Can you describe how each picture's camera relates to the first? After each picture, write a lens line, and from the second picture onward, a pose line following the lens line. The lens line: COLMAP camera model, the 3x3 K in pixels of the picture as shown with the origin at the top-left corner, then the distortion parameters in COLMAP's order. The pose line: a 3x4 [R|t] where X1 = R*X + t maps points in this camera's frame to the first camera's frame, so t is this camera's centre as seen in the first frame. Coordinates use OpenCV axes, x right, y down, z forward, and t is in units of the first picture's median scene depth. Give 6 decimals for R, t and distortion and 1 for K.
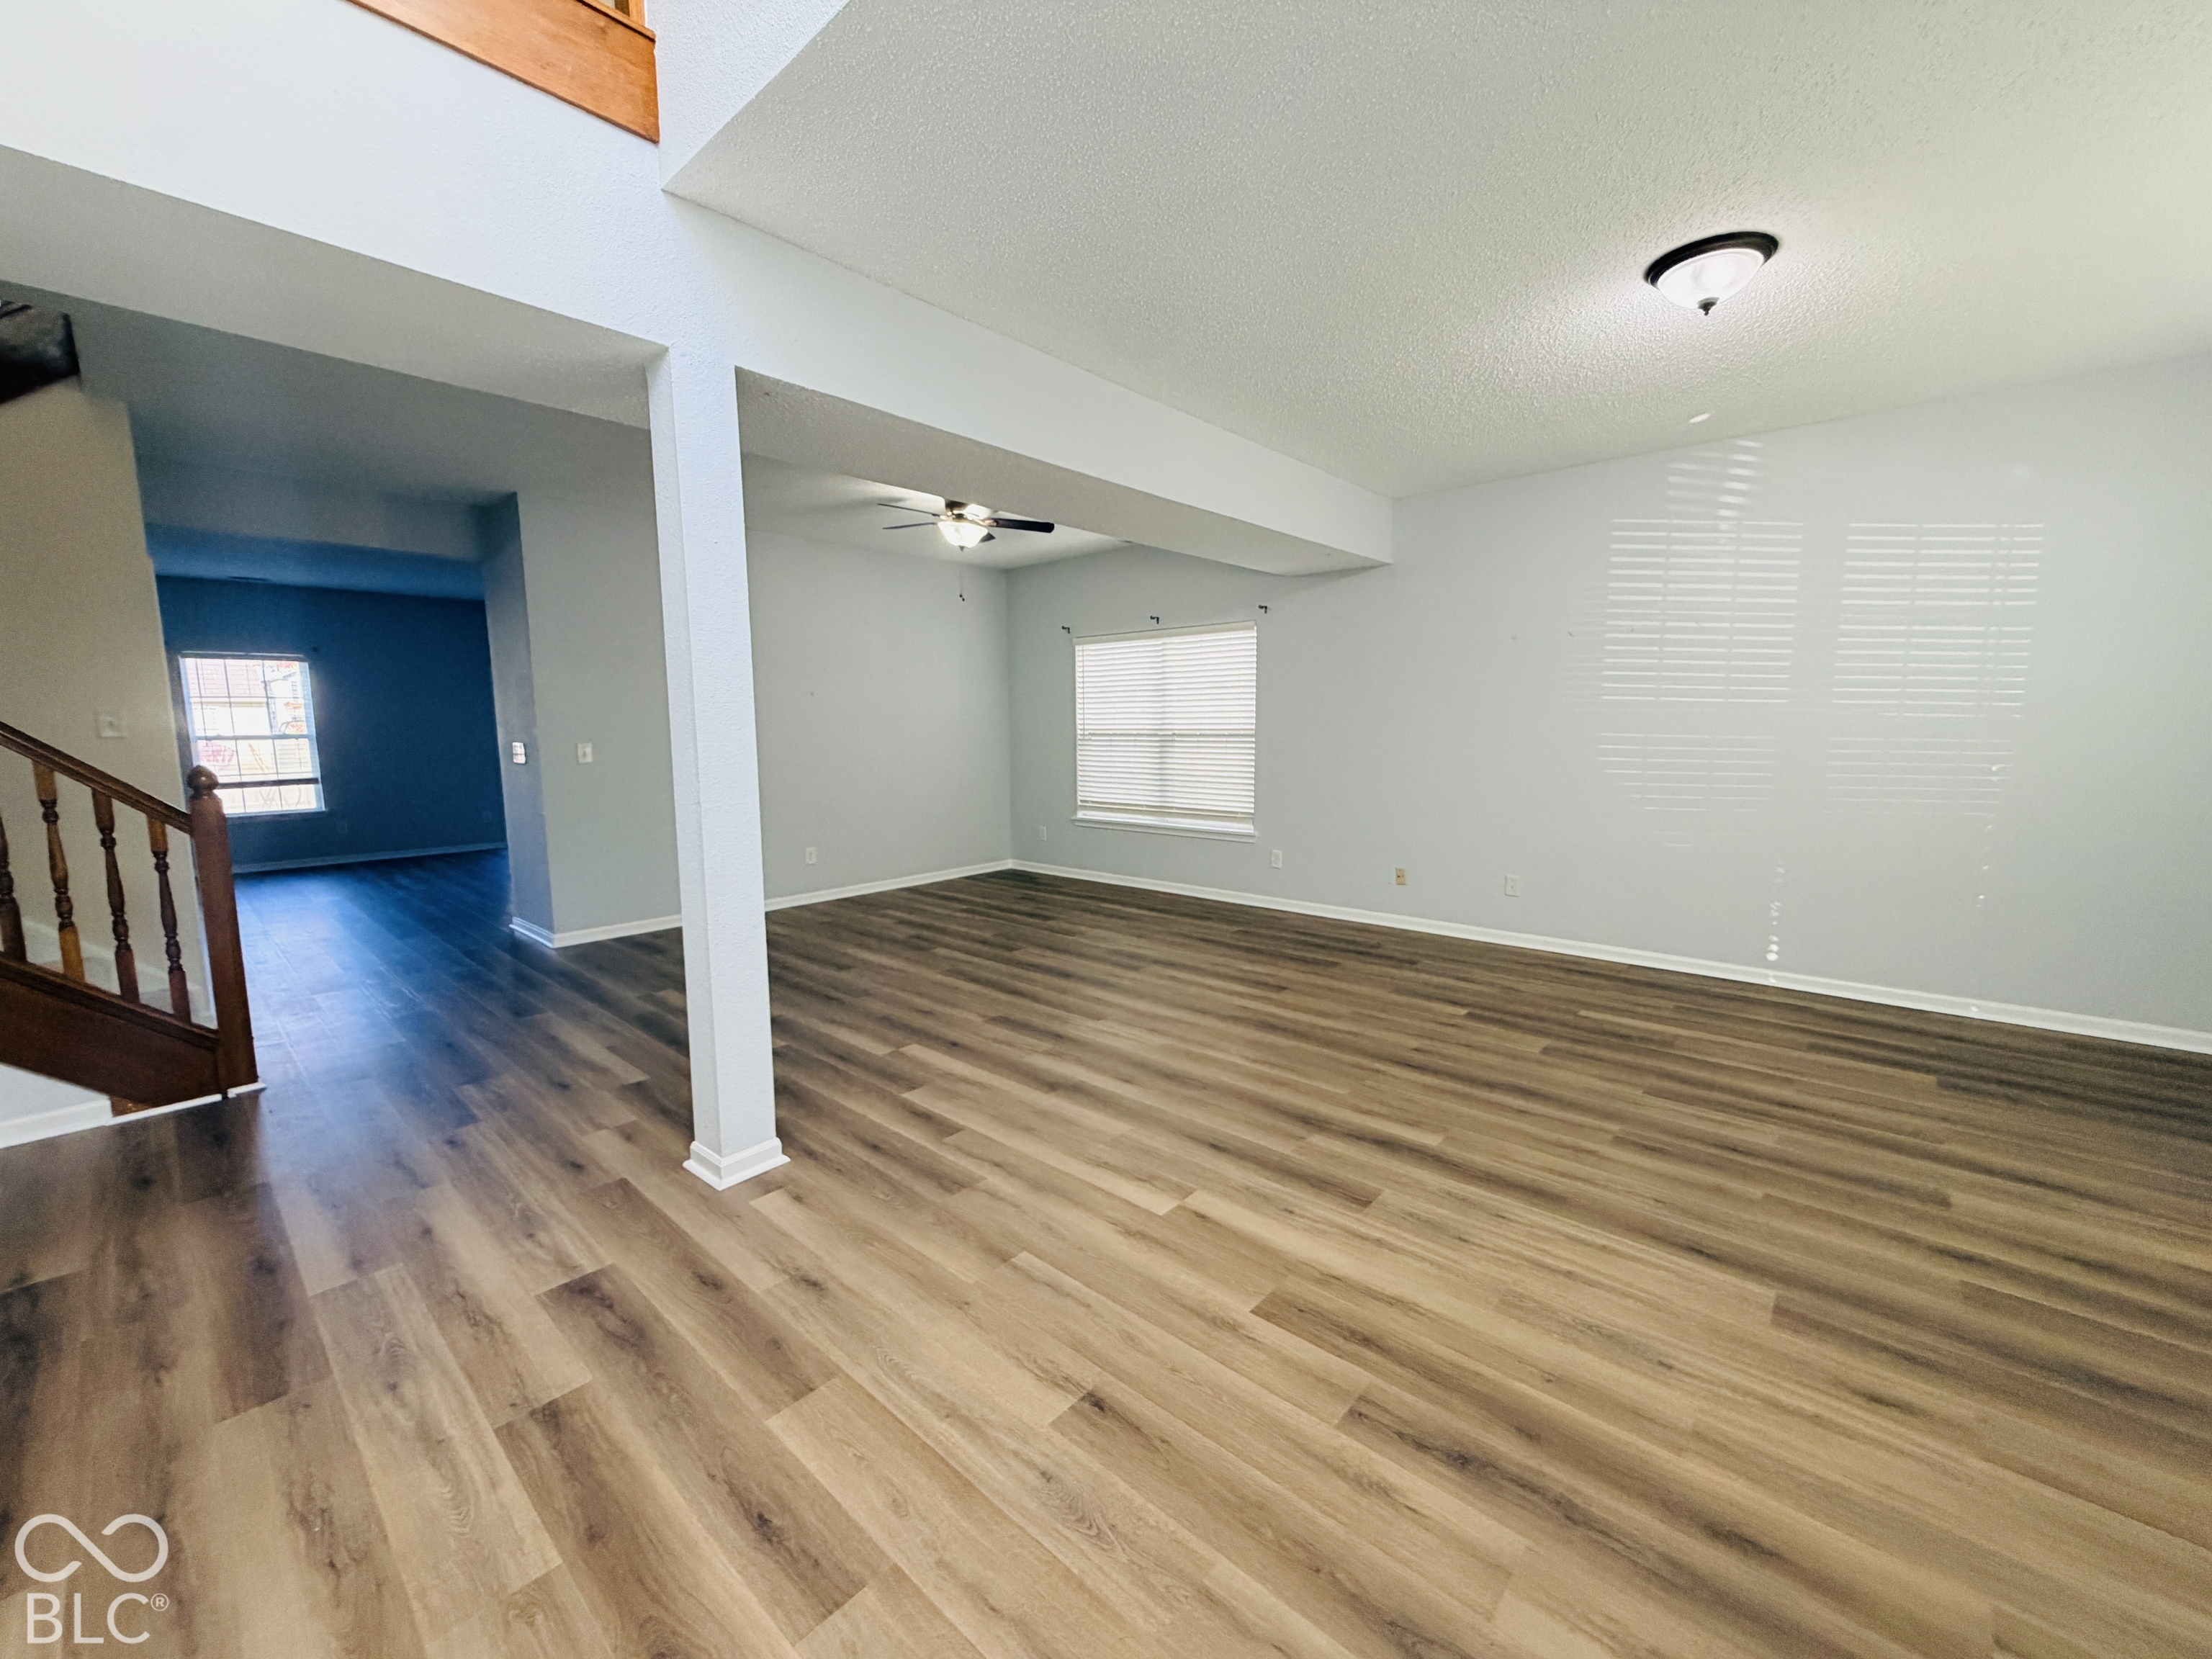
lens RADIAL K [[882.8, 0, 1100.9], [0, 882.8, 826.9], [0, 0, 1]] dist [0.001506, -0.000219]
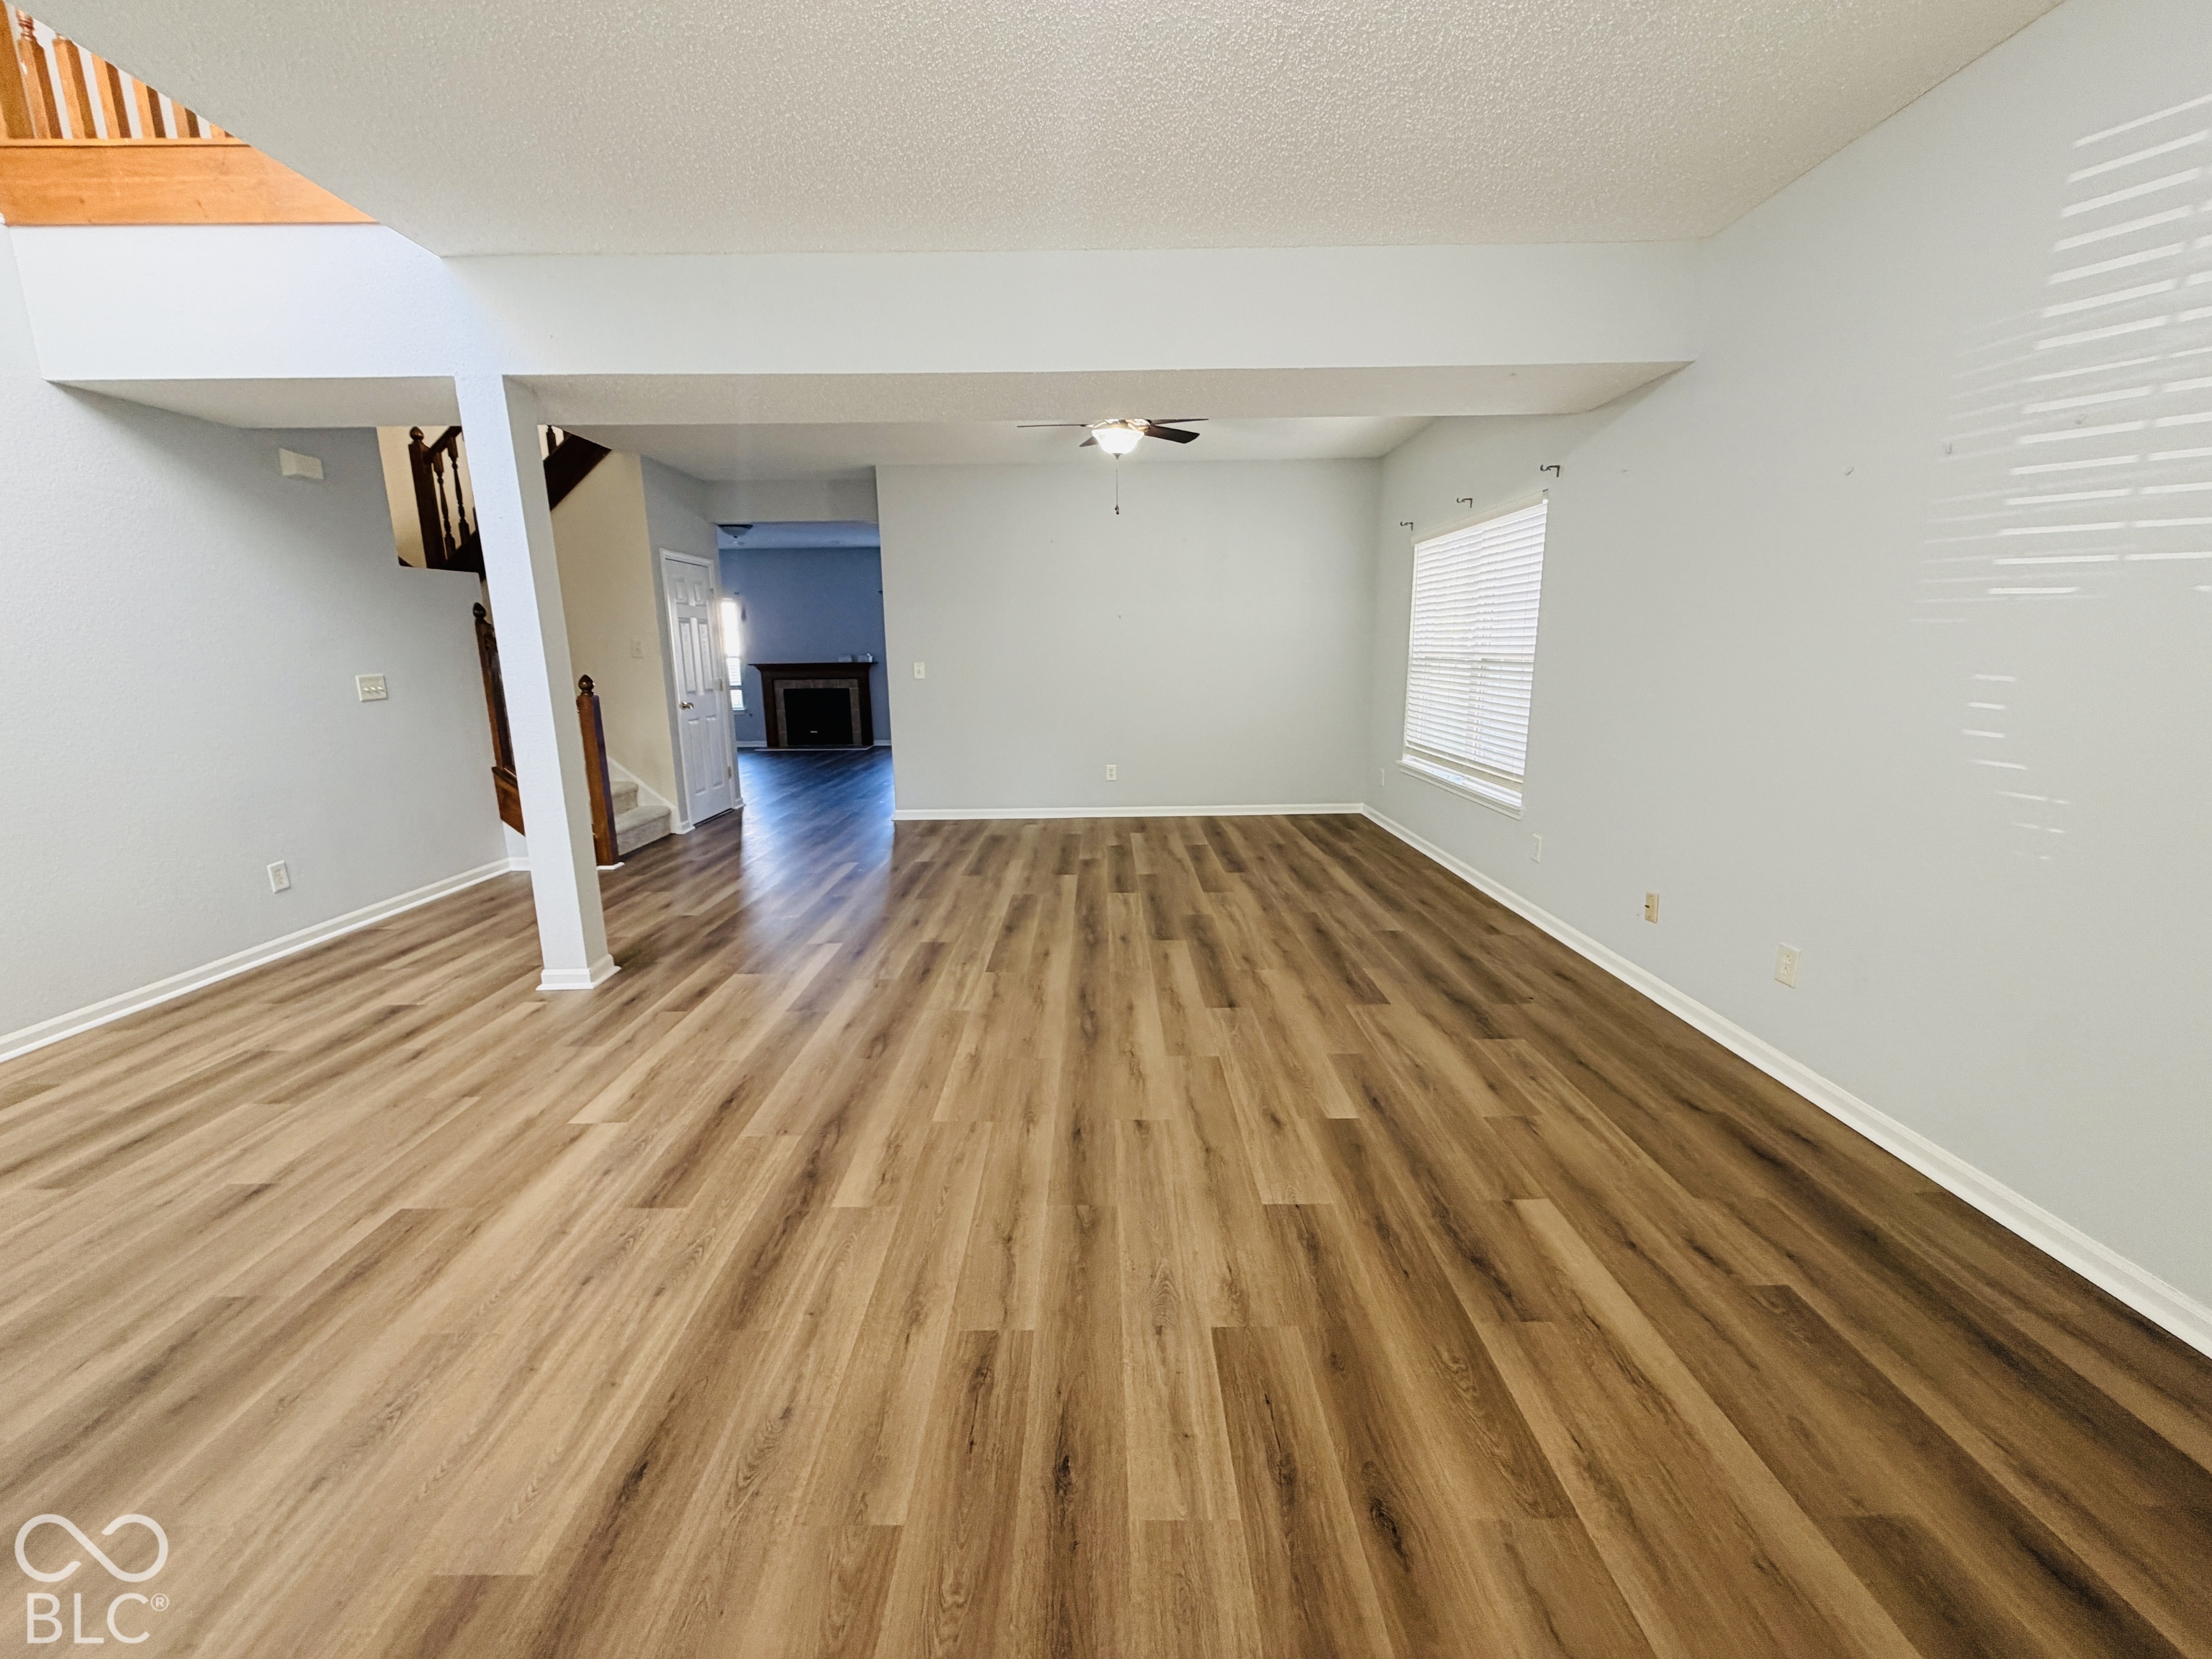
lens RADIAL K [[882.8, 0, 1100.9], [0, 882.8, 826.9], [0, 0, 1]] dist [0.001506, -0.000219]
pose [[0.669107, 0.148929, -0.728090, 0.902994], [-0.080394, 0.988470, 0.128308, -0.077247], [0.738805, -0.027318, 0.673366, 0.562943]]
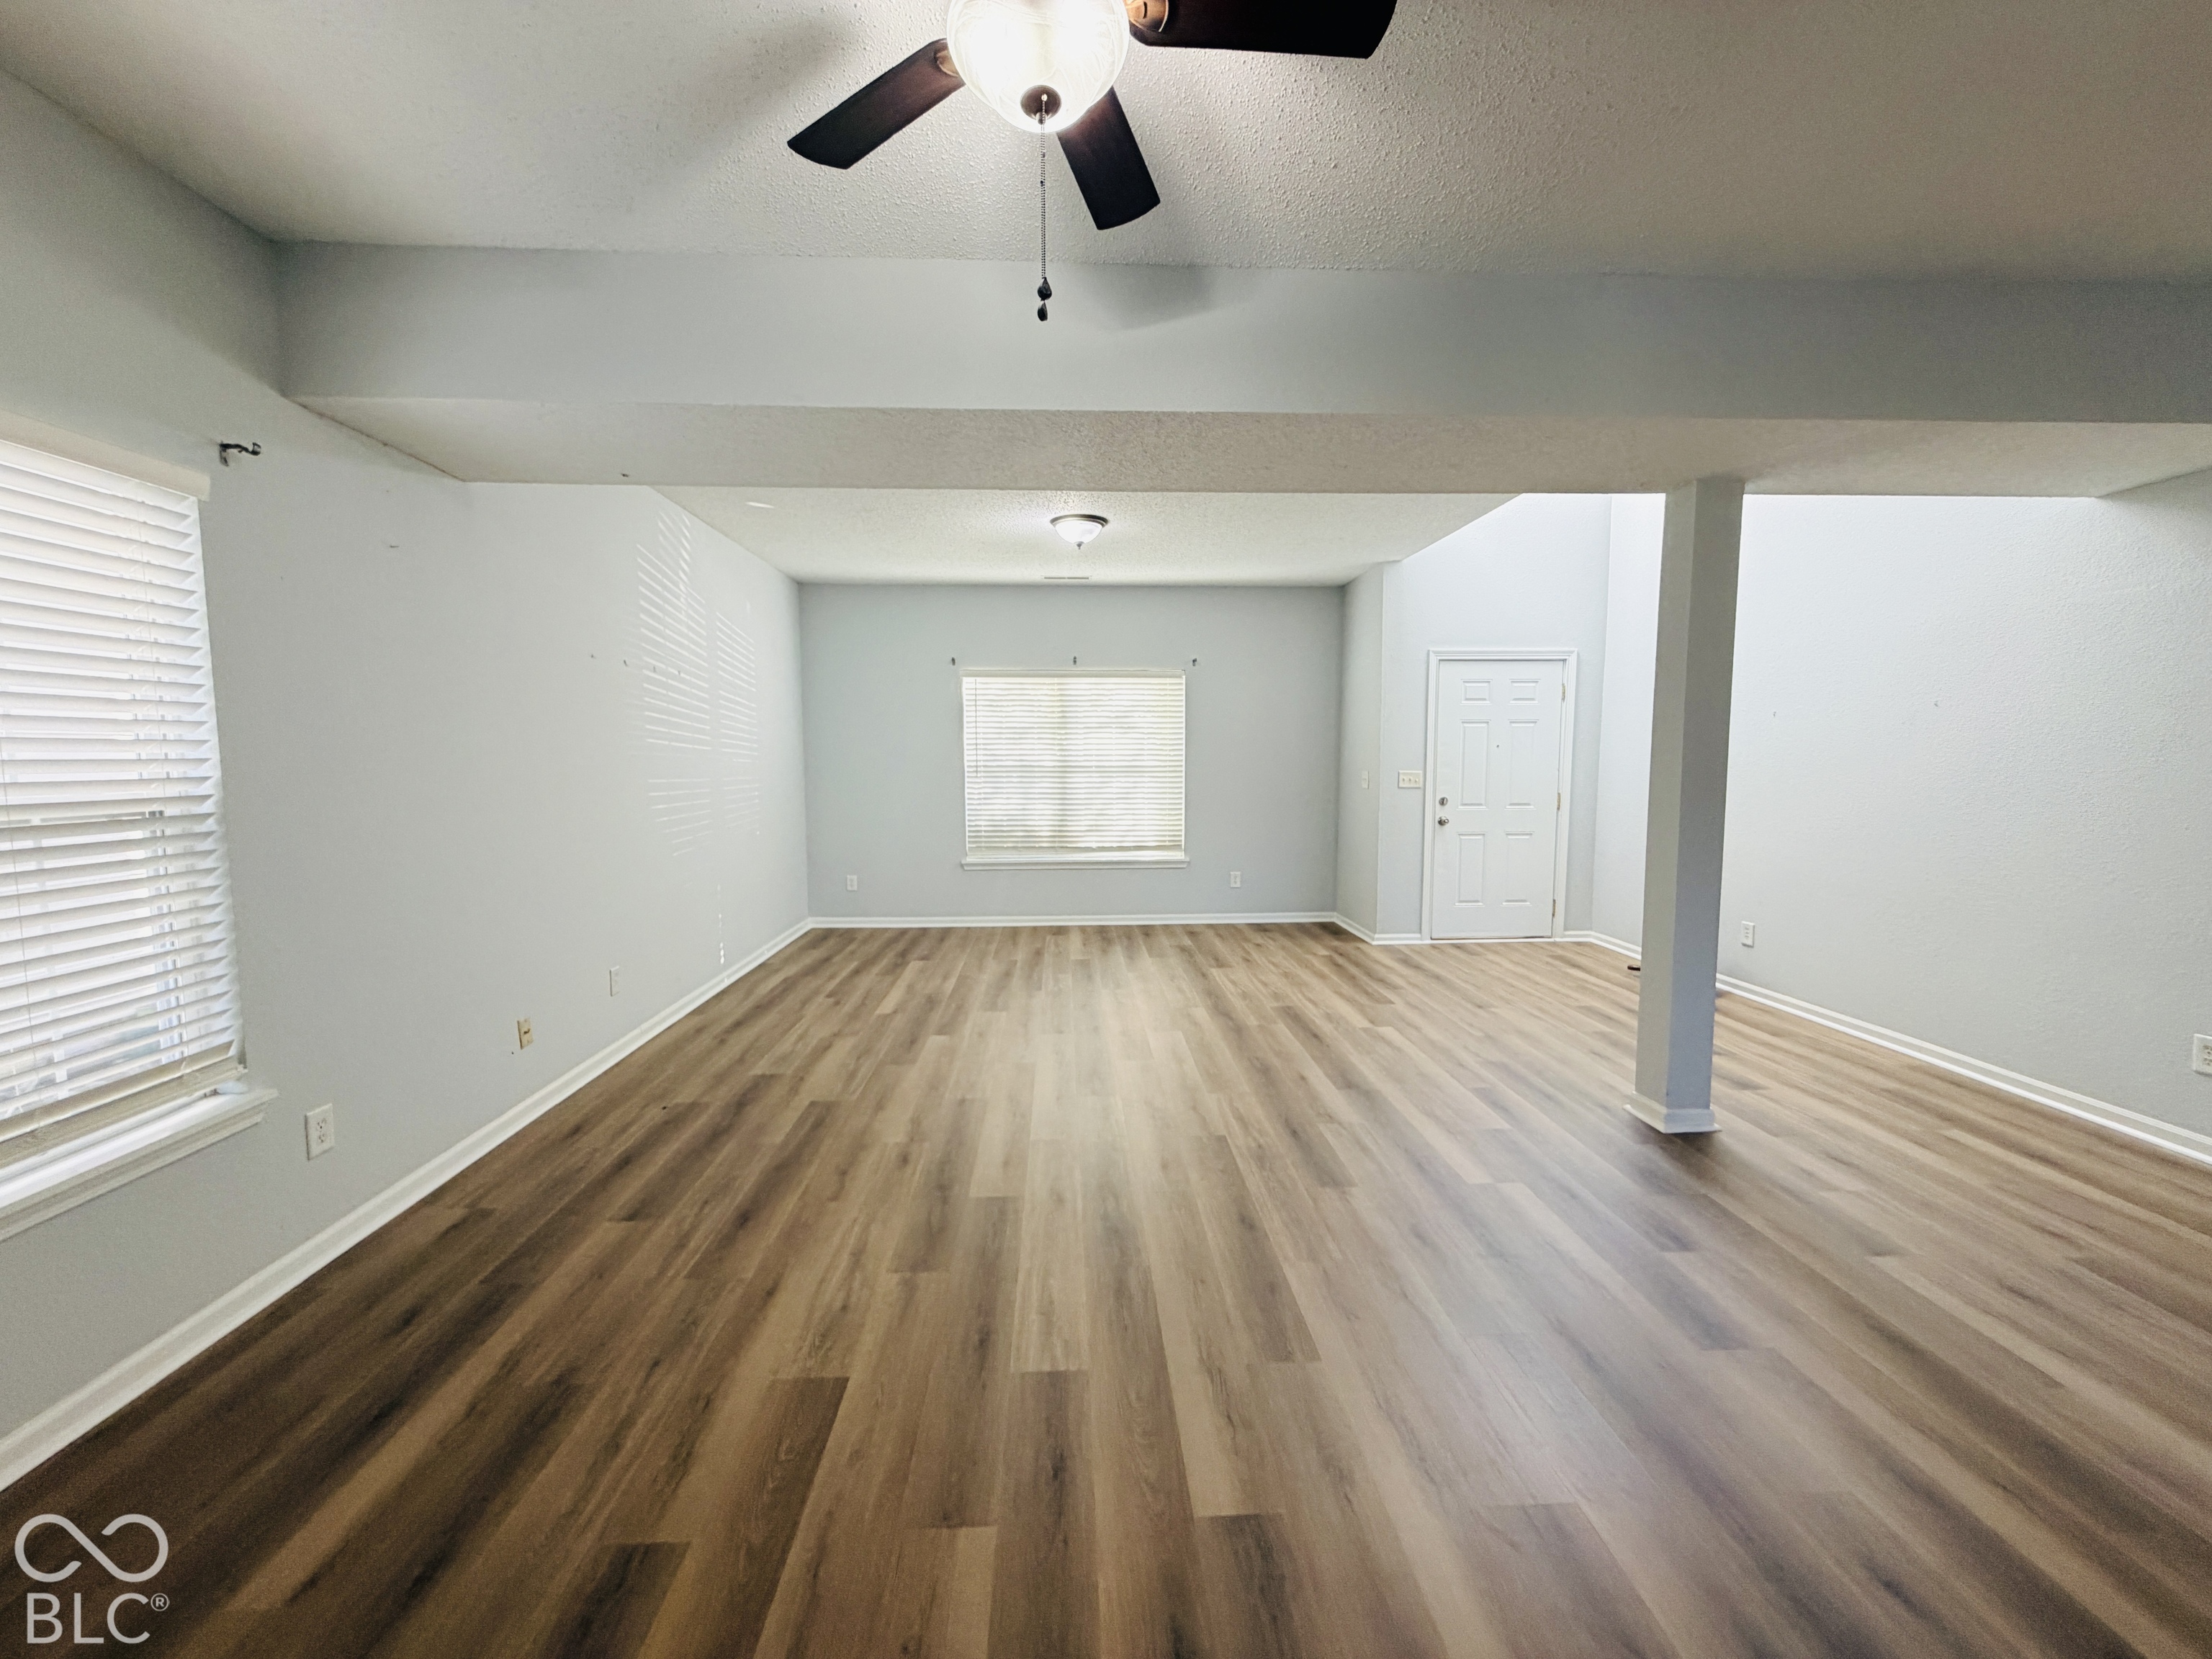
lens RADIAL K [[882.8, 0, 1100.9], [0, 882.8, 826.9], [0, 0, 1]] dist [0.001506, -0.000219]
pose [[-0.699985, -0.050130, 0.712396, -0.589278], [0.091573, 0.982998, 0.159149, -0.236822], [-0.708262, 0.176638, -0.683494, 1.927146]]
